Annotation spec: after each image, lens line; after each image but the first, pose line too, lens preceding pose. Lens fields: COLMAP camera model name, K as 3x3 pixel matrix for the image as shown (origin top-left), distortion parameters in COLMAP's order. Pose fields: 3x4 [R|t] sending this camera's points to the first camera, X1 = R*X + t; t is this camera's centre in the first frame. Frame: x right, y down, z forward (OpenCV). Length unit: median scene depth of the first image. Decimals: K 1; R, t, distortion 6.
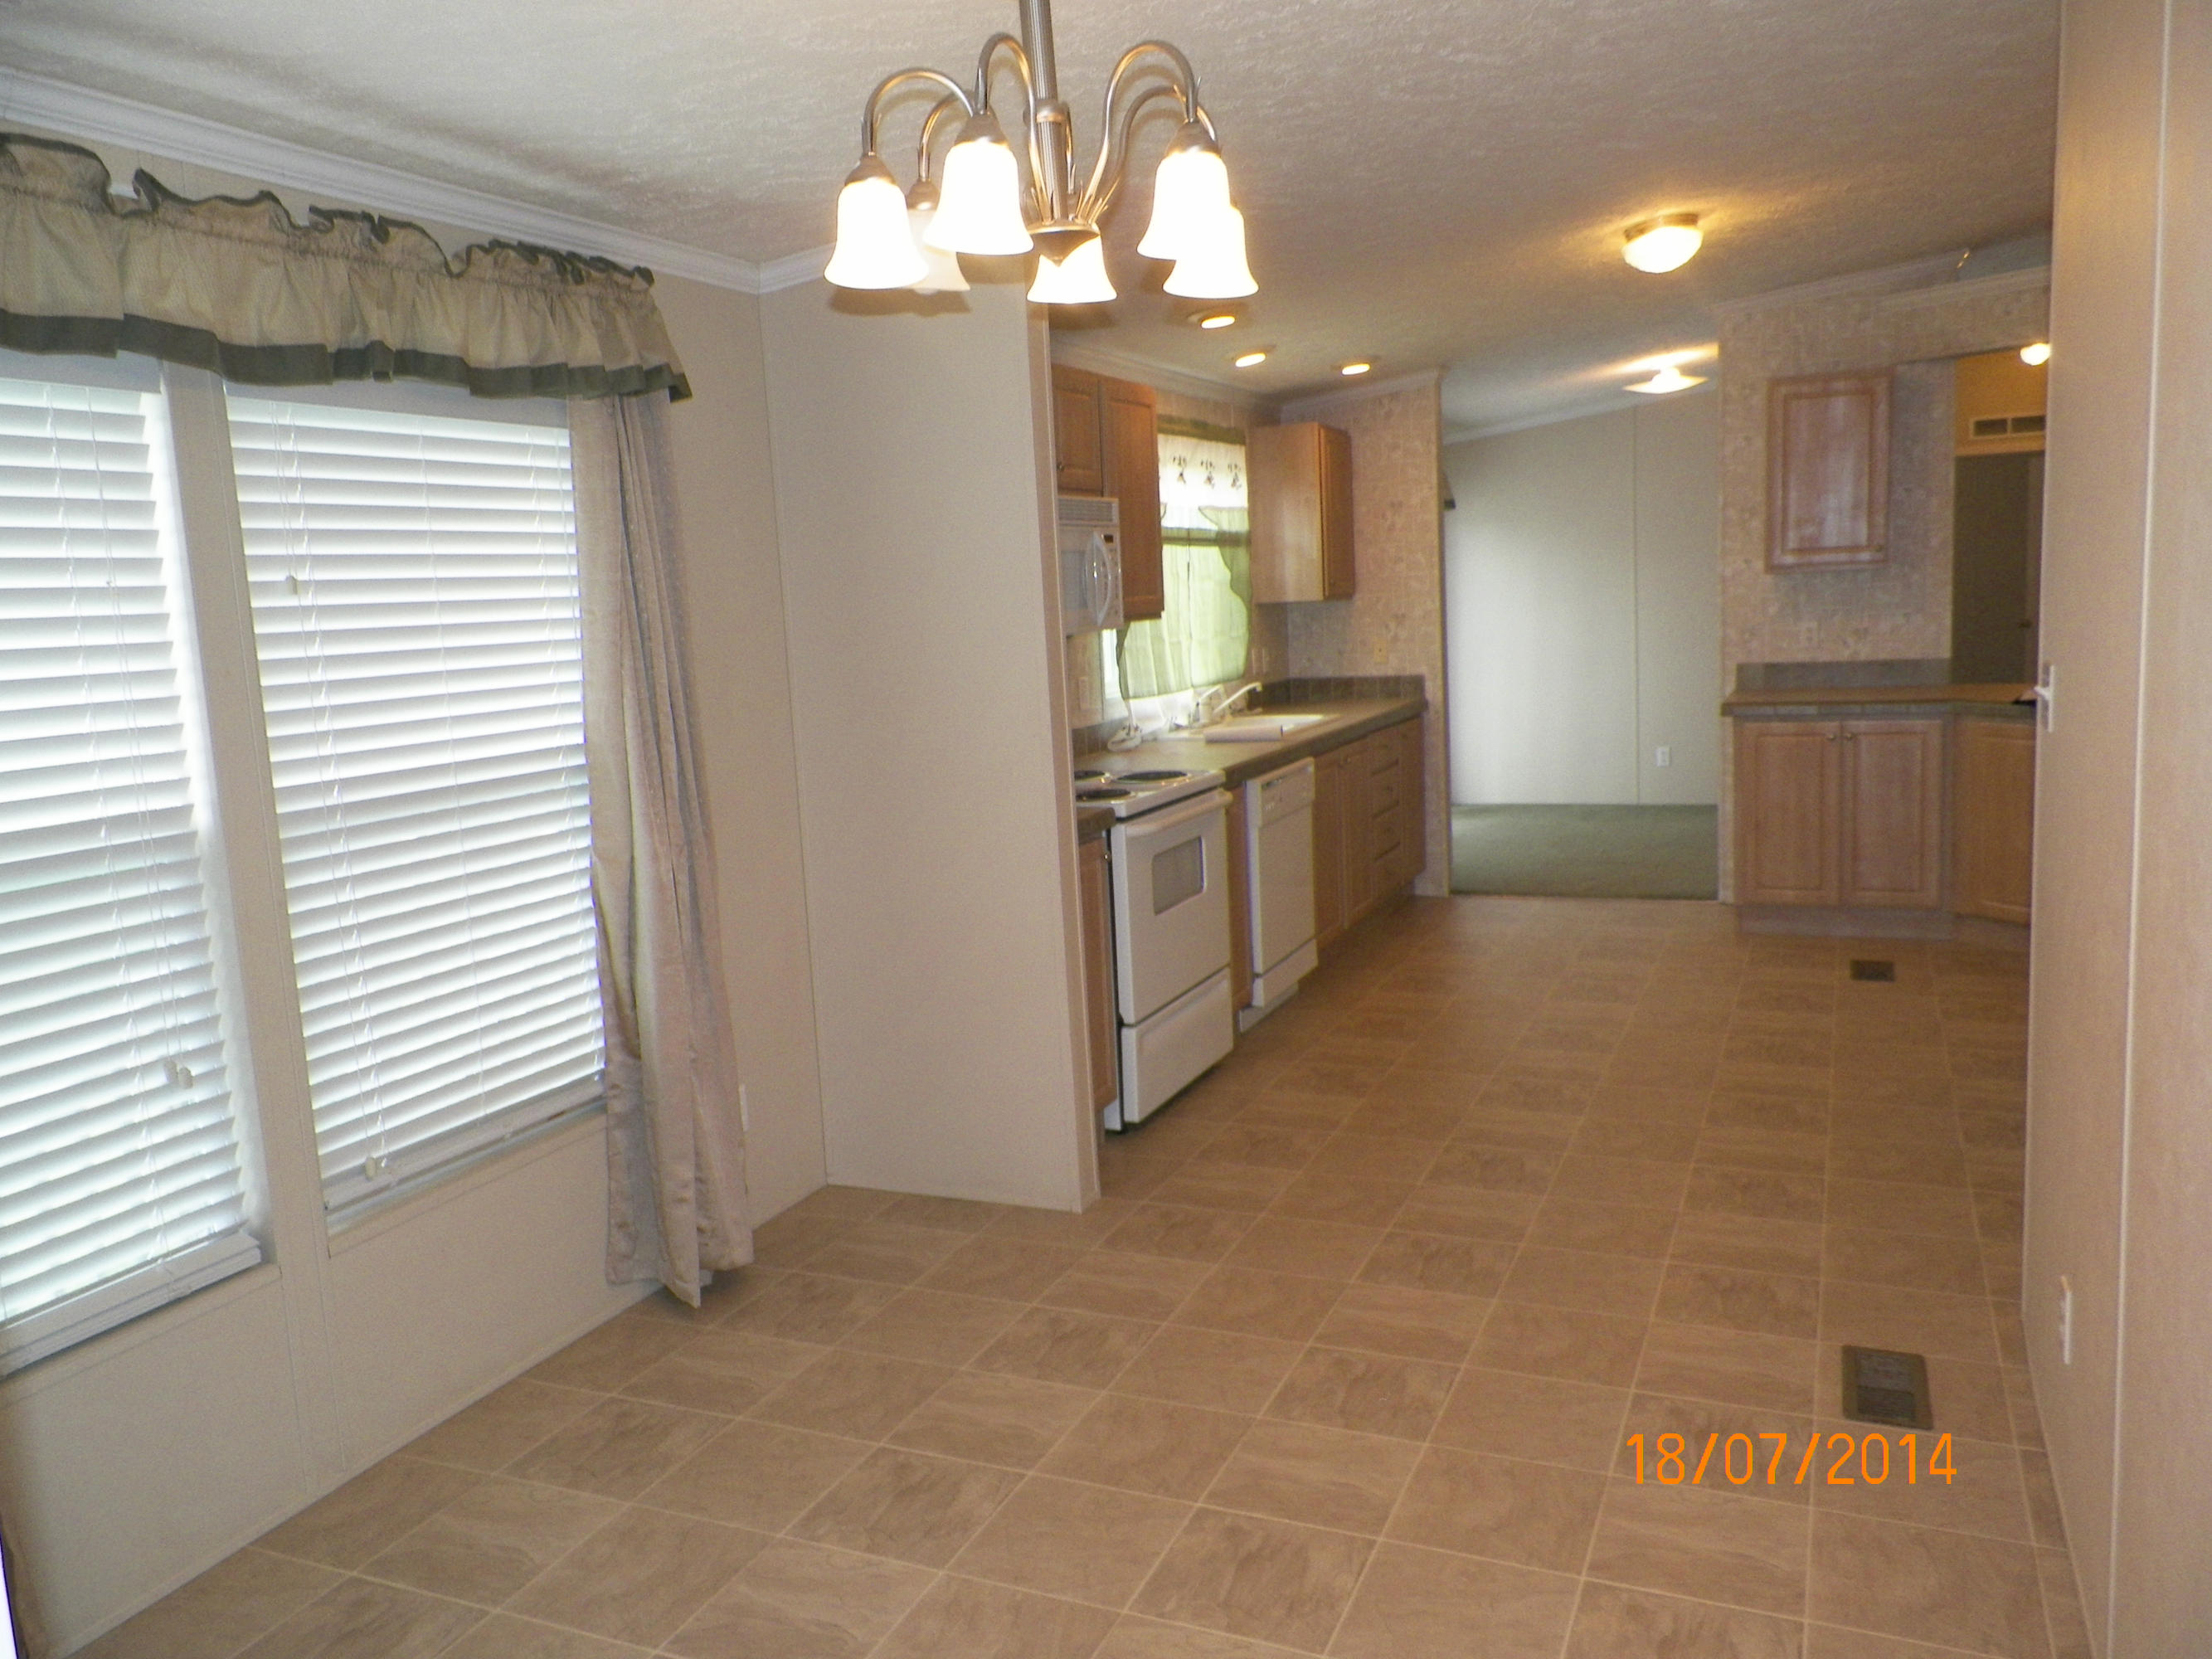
lens RADIAL K [[1650.9, 0, 1106.0], [0, 1650.9, 829.5], [0, 0, 1]] dist [0.004371, -0.000983]
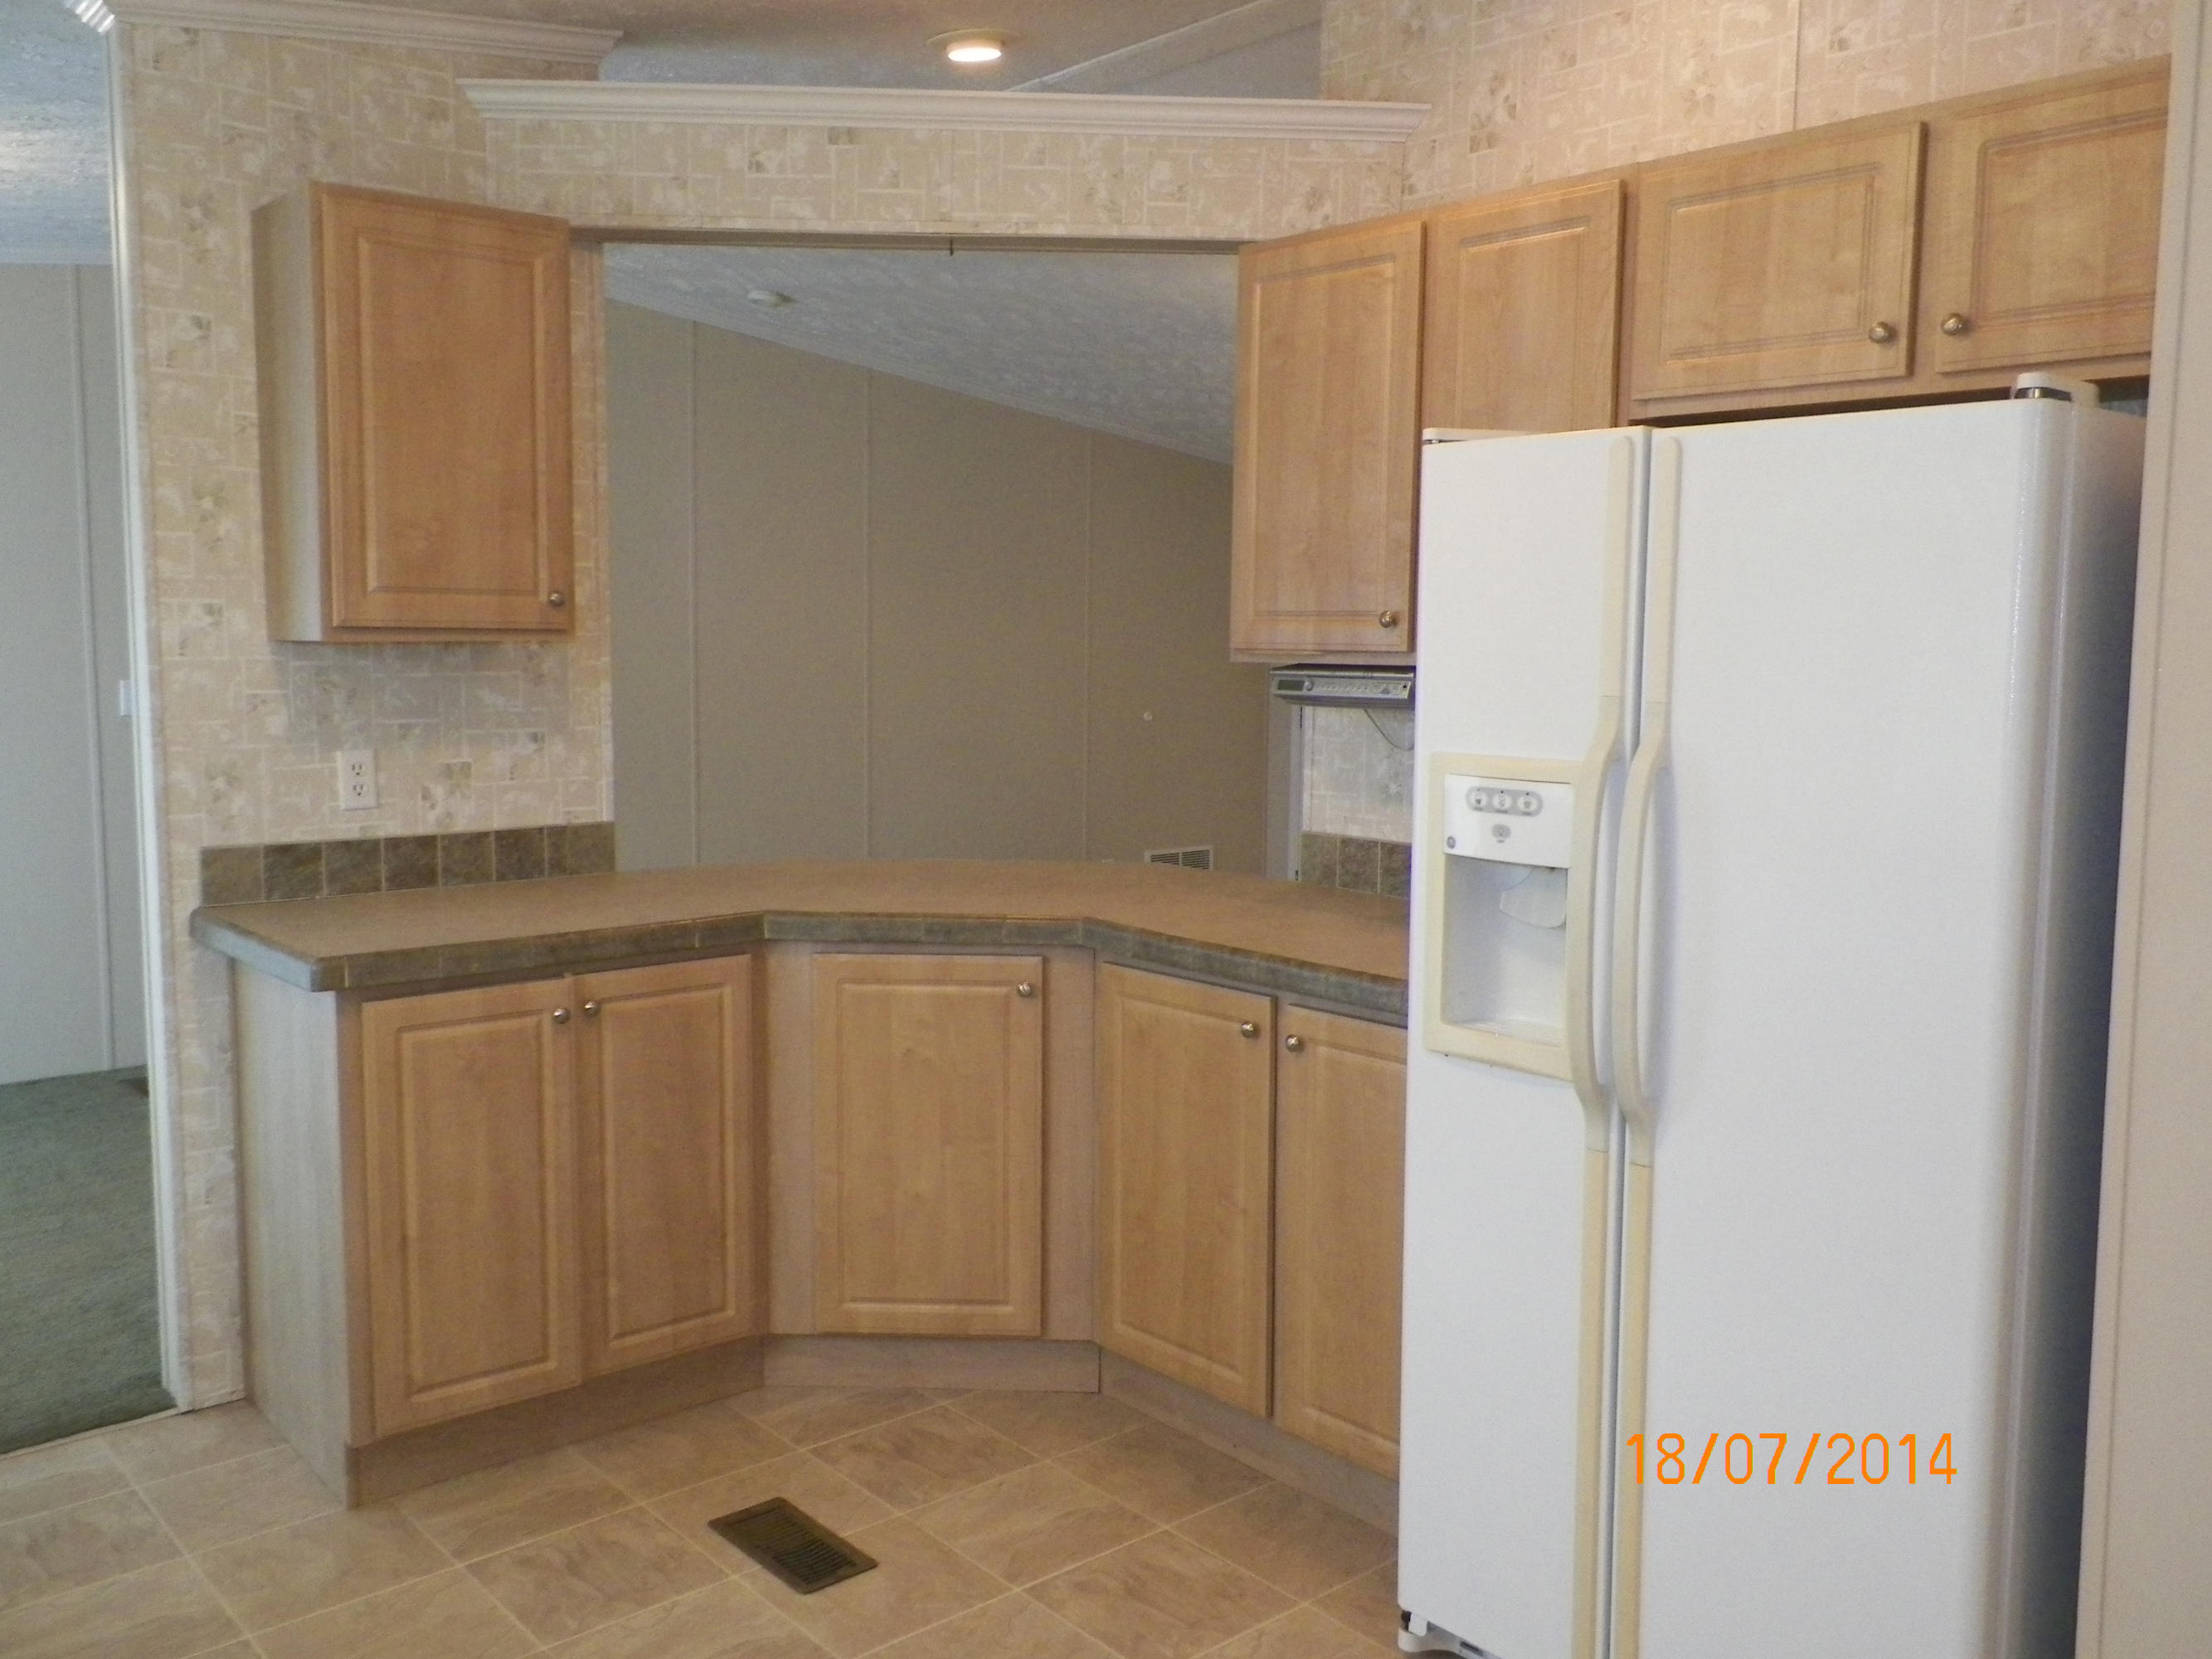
lens RADIAL K [[1845.9, 0, 1106.0], [0, 1845.9, 829.5], [0, 0, 1]] dist [0.039787, -0.134038]
pose [[0.414637, -0.041695, 0.909031, 0.048261], [0.099959, 0.994992, 0.000044, -0.084487], [-0.904480, 0.090847, 0.416728, 0.608484]]
